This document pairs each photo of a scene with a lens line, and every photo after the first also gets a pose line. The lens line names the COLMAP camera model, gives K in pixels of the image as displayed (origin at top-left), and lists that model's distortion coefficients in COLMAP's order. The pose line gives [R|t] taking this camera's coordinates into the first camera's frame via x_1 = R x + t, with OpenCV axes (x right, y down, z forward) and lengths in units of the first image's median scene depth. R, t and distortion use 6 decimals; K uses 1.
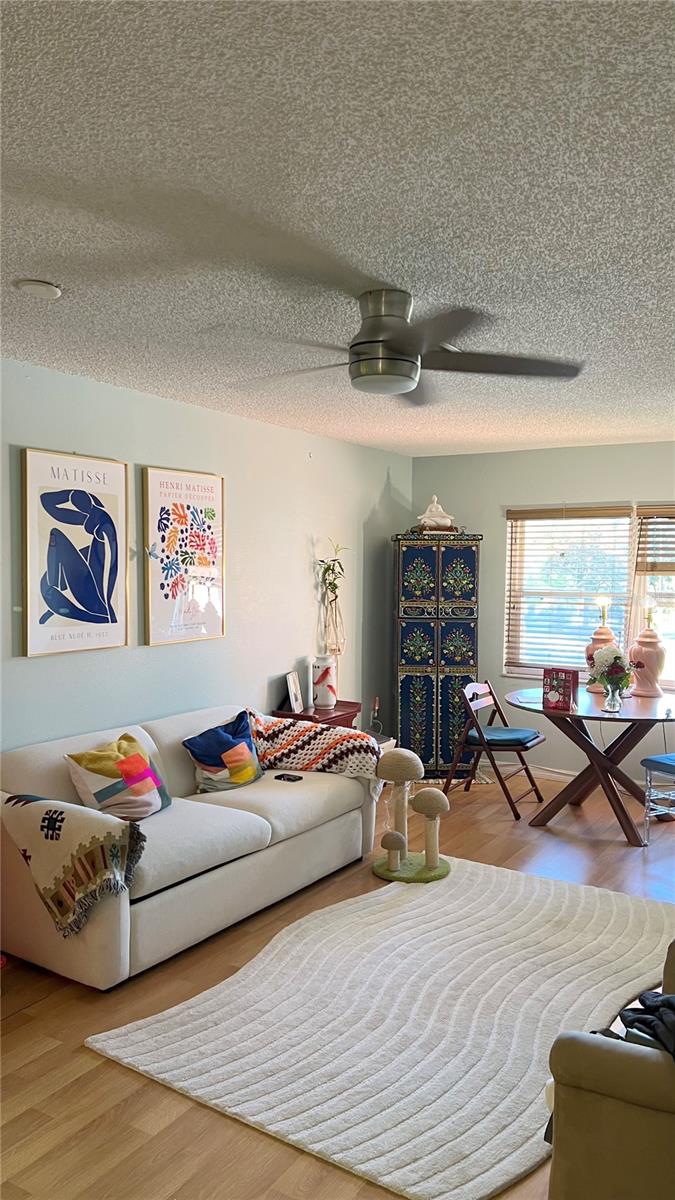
lens RADIAL K [[907.0, 0, 335.1], [0, 907.0, 611.0], [0, 0, 1]] dist [0.128788, -0.235134]
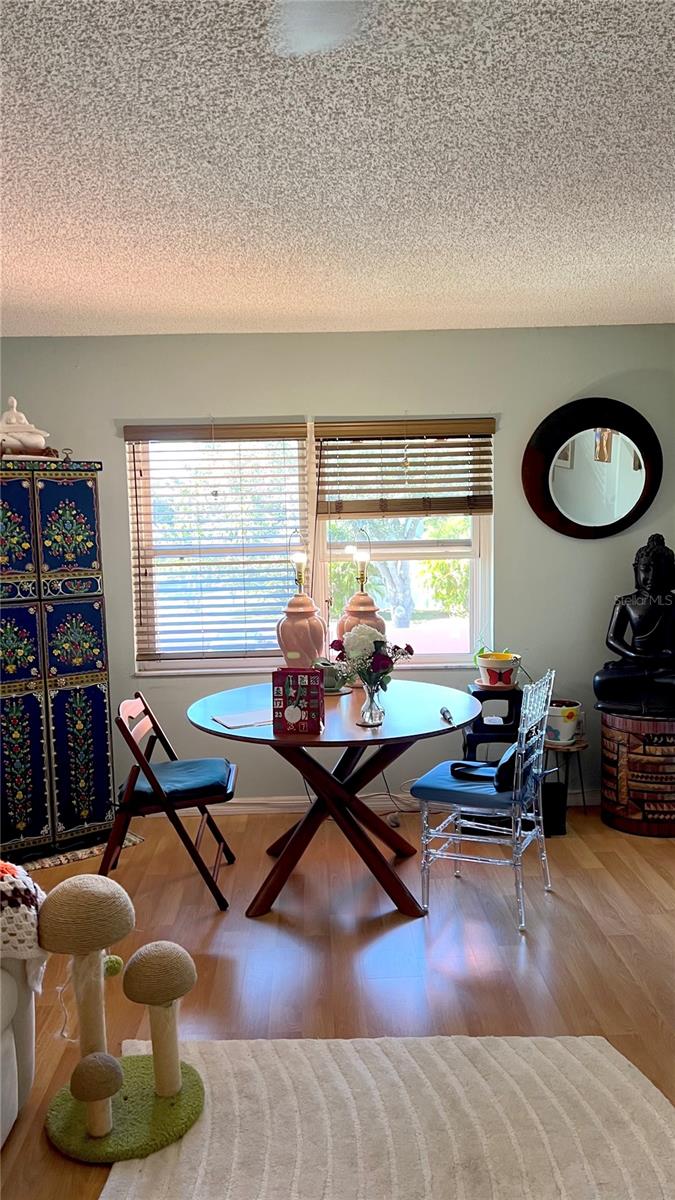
lens RADIAL K [[905.8, 0, 337.1], [0, 905.8, 606.9], [0, 0, 1]] dist [0.122656, -0.169053]
pose [[0.837148, -0.084530, 0.540406, -0.058093], [0.059179, 0.996184, 0.064148, -0.016233], [-0.543766, -0.021721, 0.838956, 0.412854]]
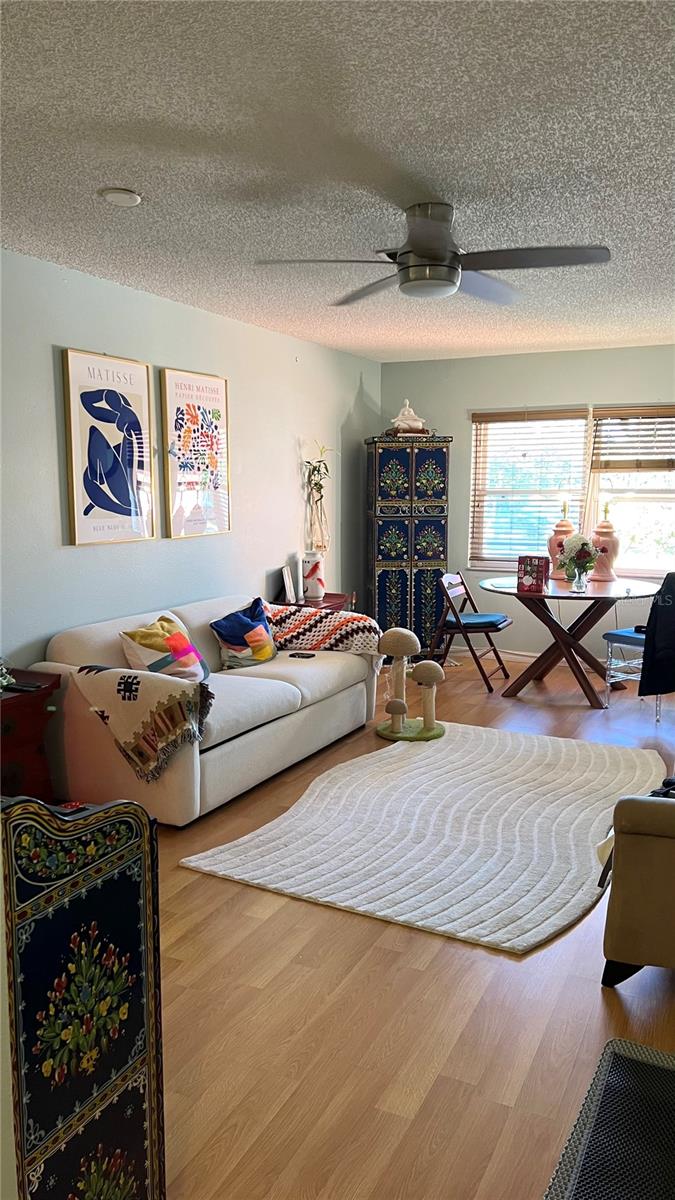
lens RADIAL K [[905.6, 0, 330.9], [0, 905.6, 611.2], [0, 0, 1]] dist [0.192506, -0.582137]
pose [[0.995345, -0.024062, 0.093320, -0.094177], [0.015607, 0.995793, 0.090292, 0.023472], [-0.095100, -0.088415, 0.991533, -0.077956]]
